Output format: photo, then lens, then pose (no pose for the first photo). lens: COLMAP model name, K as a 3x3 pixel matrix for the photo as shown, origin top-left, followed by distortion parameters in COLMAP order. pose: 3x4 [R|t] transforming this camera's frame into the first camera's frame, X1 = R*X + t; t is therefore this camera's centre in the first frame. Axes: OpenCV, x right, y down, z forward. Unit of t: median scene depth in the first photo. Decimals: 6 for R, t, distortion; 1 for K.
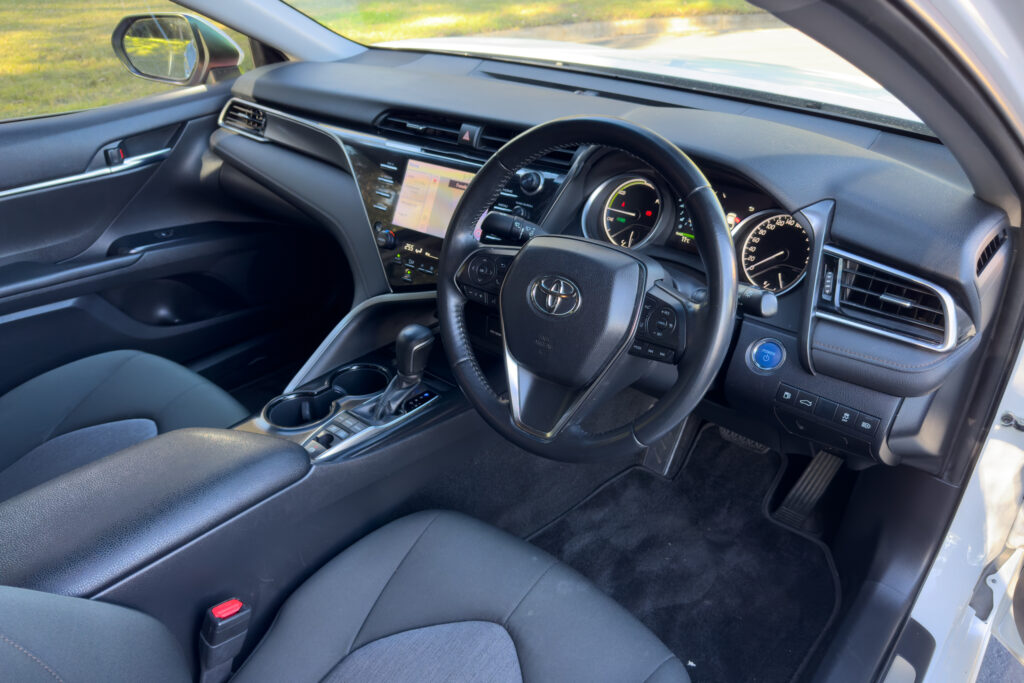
lens RADIAL K [[709.4, 0, 508.7], [0, 709.4, 387.9], [0, 0, 1]] dist [0.115452, -0.249931]
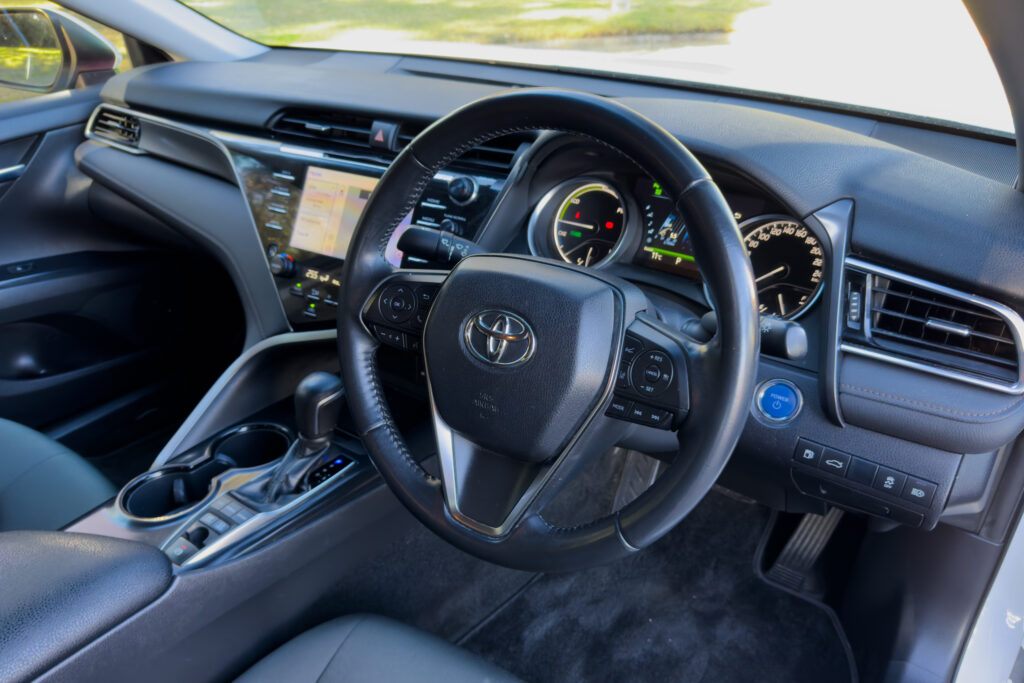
lens RADIAL K [[726.6, 0, 514.7], [0, 726.6, 360.4], [0, 0, 1]] dist [0.096042, -0.195575]
pose [[0.995746, -0.039907, 0.083047, 0.013849], [0.045520, 0.996725, -0.066840, -0.040106], [-0.080108, 0.070336, 0.994302, 0.193816]]
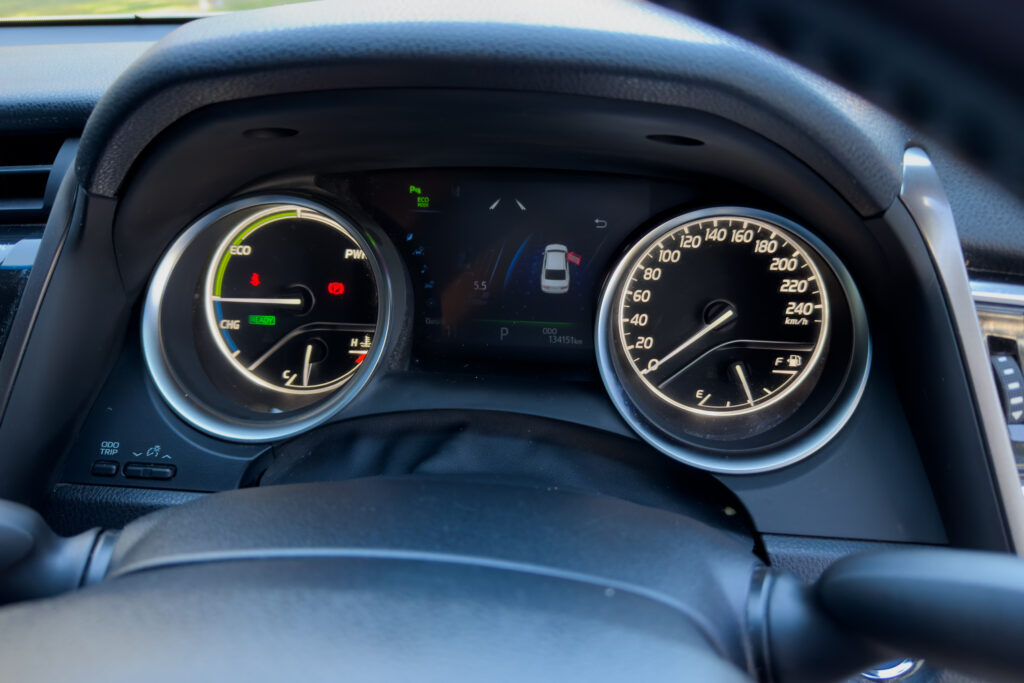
lens RADIAL K [[726.6, 0, 514.7], [0, 726.6, 360.4], [0, 0, 1]] dist [0.096042, -0.195575]
pose [[0.824236, -0.287604, 0.487770, 0.074174], [0.325177, 0.945619, 0.008081, -0.176080], [-0.463568, 0.151951, 0.872935, 0.612362]]
